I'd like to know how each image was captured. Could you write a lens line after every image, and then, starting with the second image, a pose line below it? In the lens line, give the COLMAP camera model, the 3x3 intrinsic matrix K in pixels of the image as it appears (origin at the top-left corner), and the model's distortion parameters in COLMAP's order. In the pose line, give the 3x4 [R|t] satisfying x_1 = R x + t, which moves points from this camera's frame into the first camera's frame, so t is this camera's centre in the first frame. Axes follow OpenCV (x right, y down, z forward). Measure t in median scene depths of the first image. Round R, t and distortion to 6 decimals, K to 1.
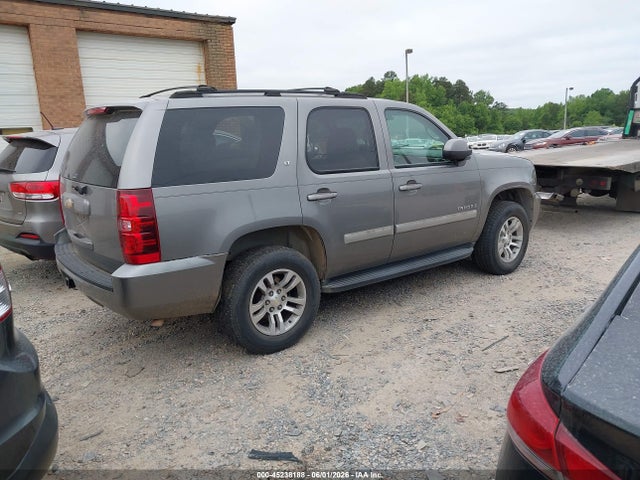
lens RADIAL K [[480.3, 0, 313.1], [0, 480.3, 247.6], [0, 0, 1]] dist [0.001964, 0.002591]
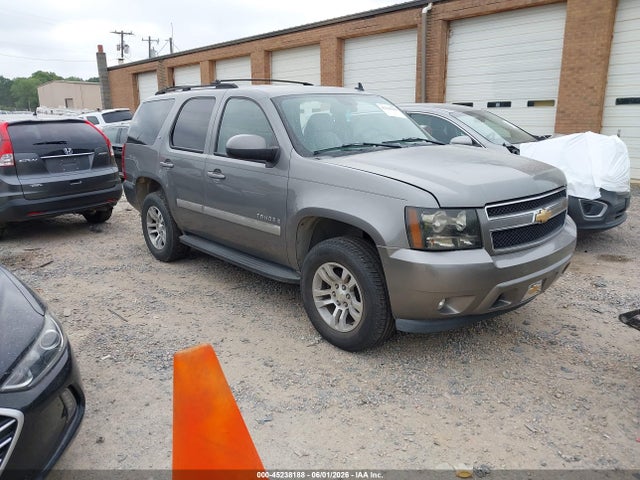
lens RADIAL K [[491.4, 0, 323.1], [0, 491.4, 239.9], [0, 0, 1]] dist [-0.003638, 0.027608]
pose [[0.085068, 0.276527, -0.957234, 1.110739], [-0.226486, 0.940934, 0.251691, -0.273500], [0.970293, 0.195389, 0.142672, 0.960580]]
